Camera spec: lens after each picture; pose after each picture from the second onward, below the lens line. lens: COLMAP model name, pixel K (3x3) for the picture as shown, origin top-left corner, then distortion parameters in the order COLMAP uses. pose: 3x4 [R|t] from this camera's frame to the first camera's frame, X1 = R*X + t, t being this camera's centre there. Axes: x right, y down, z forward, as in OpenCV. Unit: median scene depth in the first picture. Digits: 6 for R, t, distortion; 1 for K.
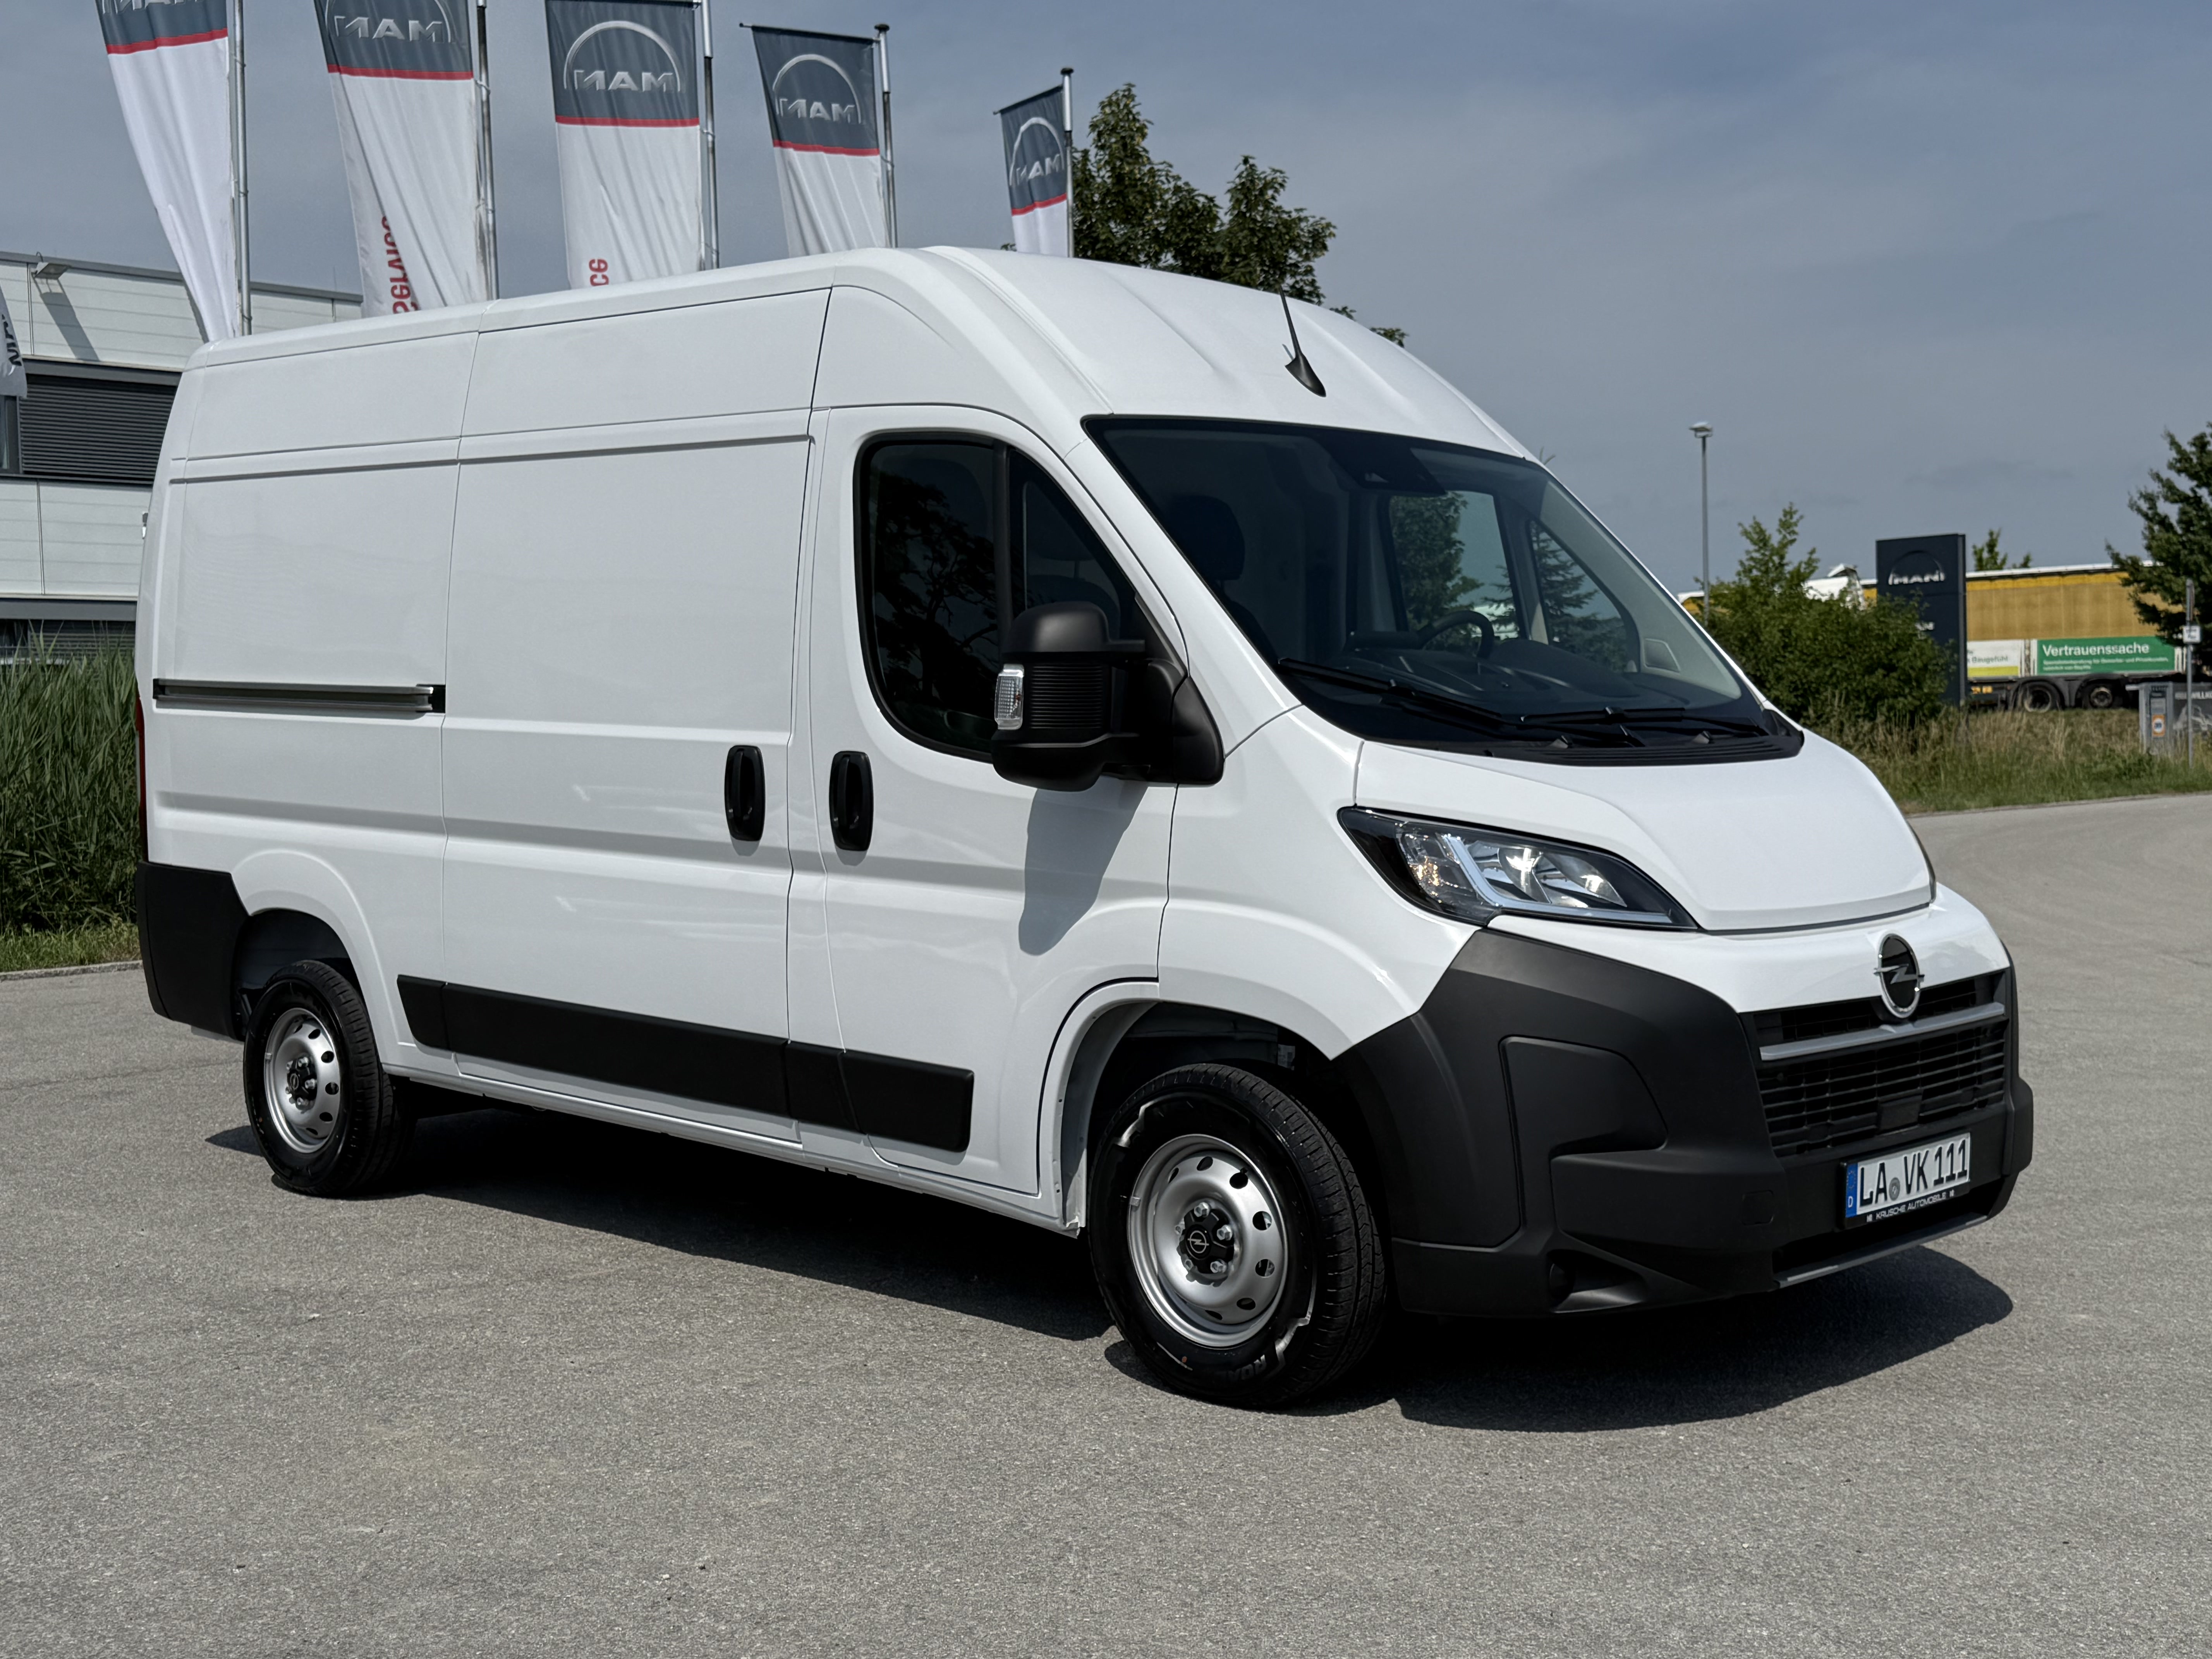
lens RADIAL K [[2713.3, 0, 1107.3], [0, 2713.3, 830.6], [0, 0, 1]] dist [-0.004277, 0.000000]
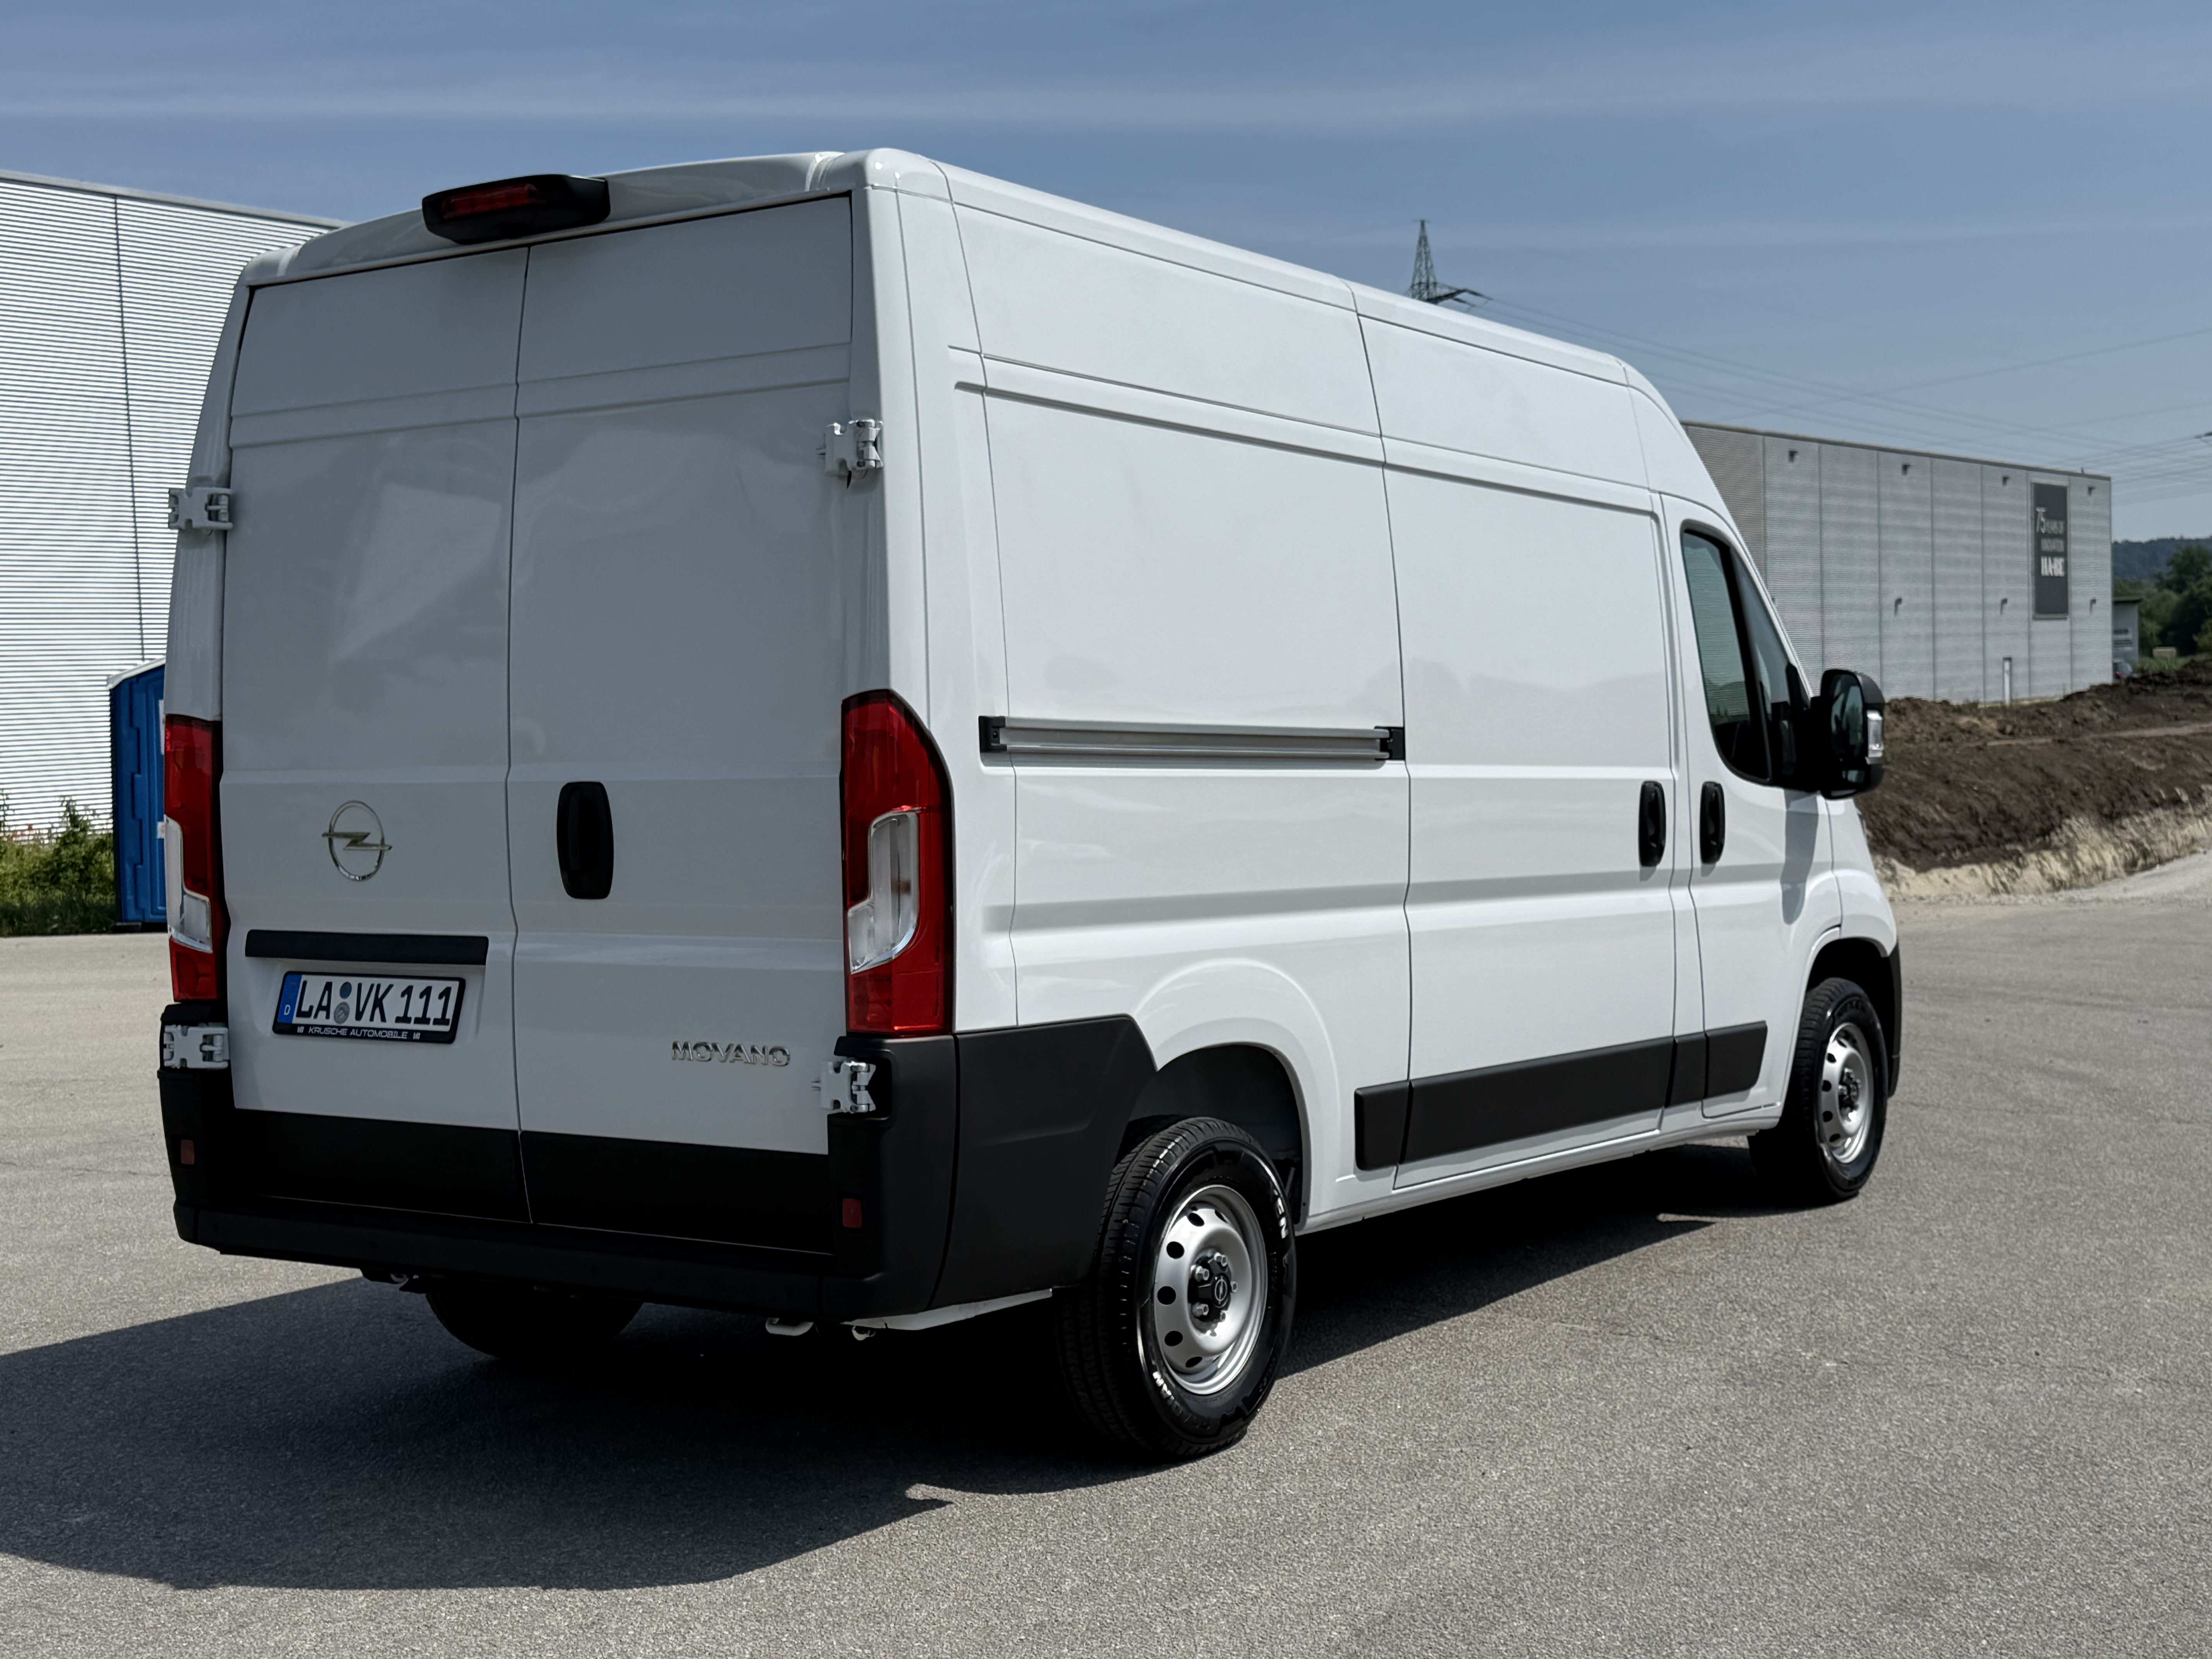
lens RADIAL K [[2957.6, 0, 1105.4], [0, 2957.6, 830.8], [0, 0, 1]] dist [0.002556, 0.000000]
pose [[-0.158209, -0.017344, 0.987253, -1.286394], [0.072836, 0.996917, 0.029186, -0.062277], [-0.984716, 0.076525, -0.156457, 1.398128]]
